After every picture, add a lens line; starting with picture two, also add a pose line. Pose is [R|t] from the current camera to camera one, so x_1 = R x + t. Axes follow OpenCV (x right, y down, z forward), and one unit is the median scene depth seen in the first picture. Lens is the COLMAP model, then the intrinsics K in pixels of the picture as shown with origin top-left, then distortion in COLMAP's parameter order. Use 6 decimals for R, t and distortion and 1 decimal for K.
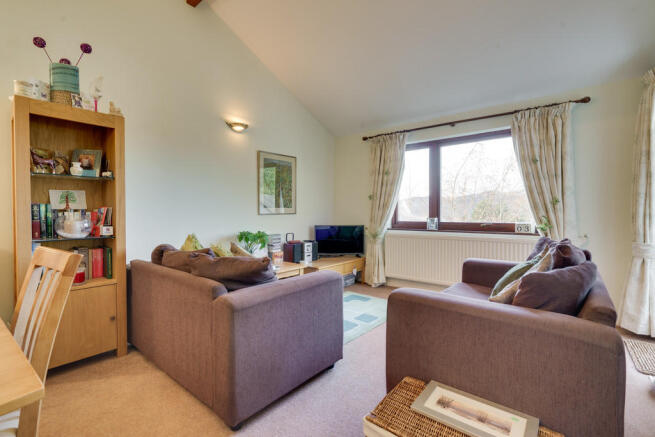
lens RADIAL K [[299.5, 0, 327.5], [0, 299.5, 218.5], [0, 0, 1]] dist [-0.001816, -0.000185]
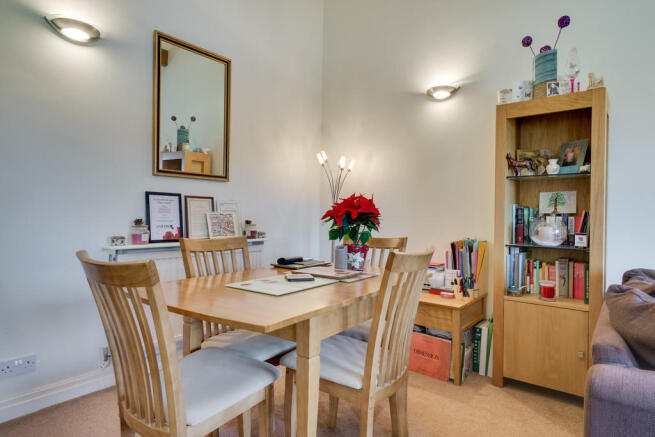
lens RADIAL K [[376.5, 0, 327.5], [0, 376.5, 218.5], [0, 0, 1]] dist [-0.000120, 0.000012]
pose [[0.019931, 0.010272, -0.999749, 0.241339], [-0.033453, 0.999394, 0.009602, -0.004467], [0.999242, 0.033254, 0.020263, 0.330922]]
